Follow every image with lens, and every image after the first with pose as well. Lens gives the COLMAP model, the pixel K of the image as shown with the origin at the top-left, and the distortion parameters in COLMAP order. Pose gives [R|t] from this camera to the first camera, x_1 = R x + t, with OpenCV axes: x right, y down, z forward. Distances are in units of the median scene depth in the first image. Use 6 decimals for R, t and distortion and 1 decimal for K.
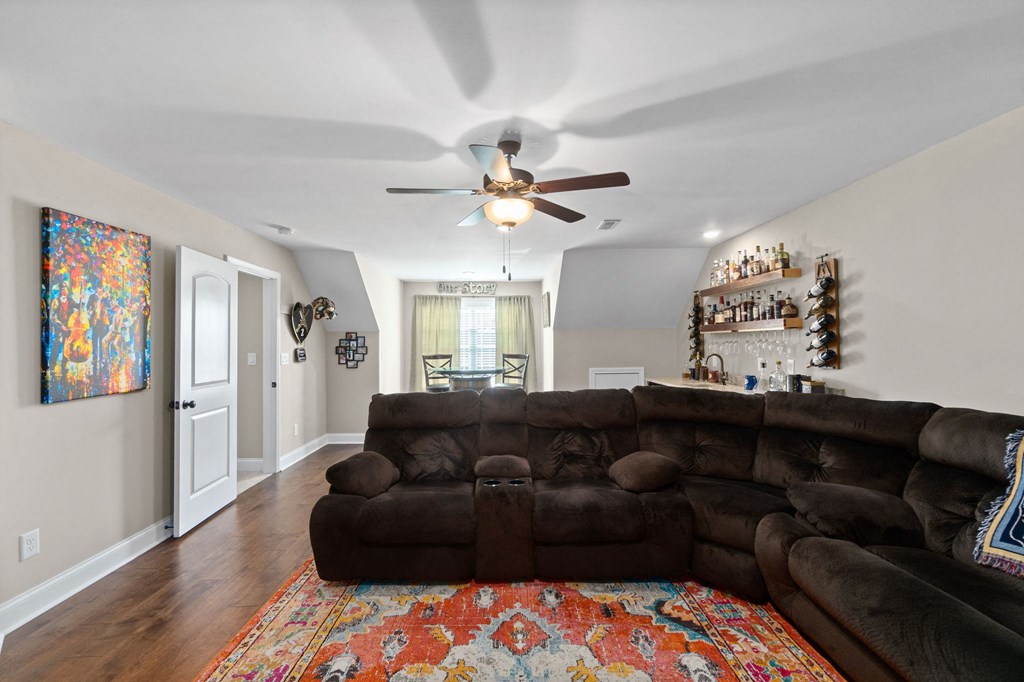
lens RADIAL K [[446.8, 0, 520.4], [0, 446.8, 339.5], [0, 0, 1]] dist [-0.008027, 0.001144]
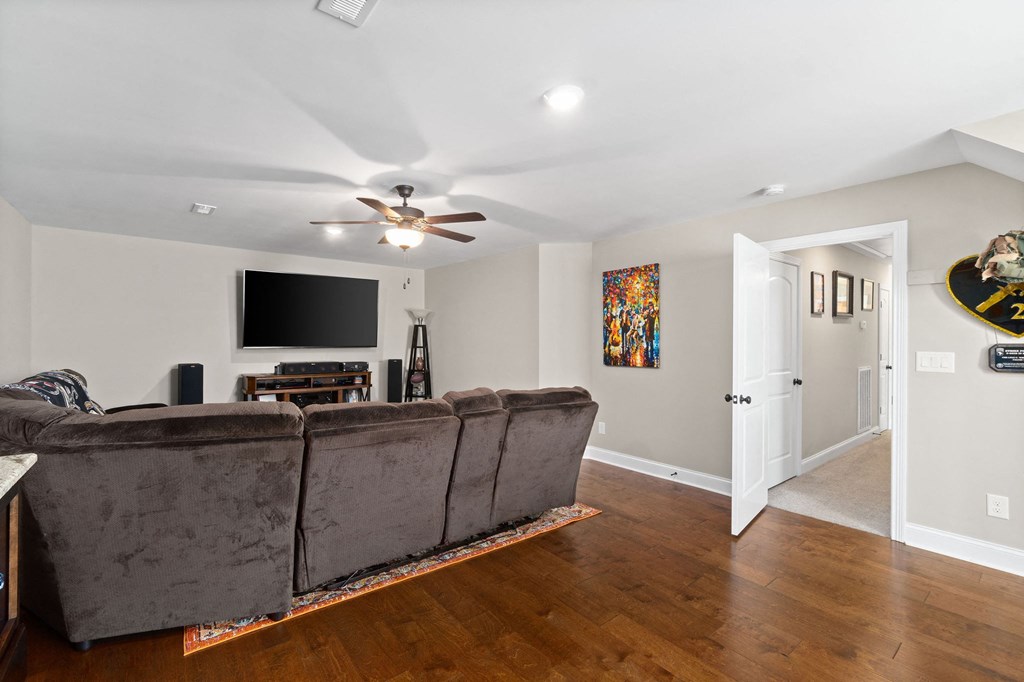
lens RADIAL K [[446.8, 0, 508.5], [0, 446.8, 339.3], [0, 0, 1]] dist [-0.008027, 0.001144]
pose [[-0.797849, -0.001268, -0.602856, 0.510963], [0.004837, 0.999952, -0.008505, 0.033028], [0.602838, -0.009702, -0.797805, 2.151073]]
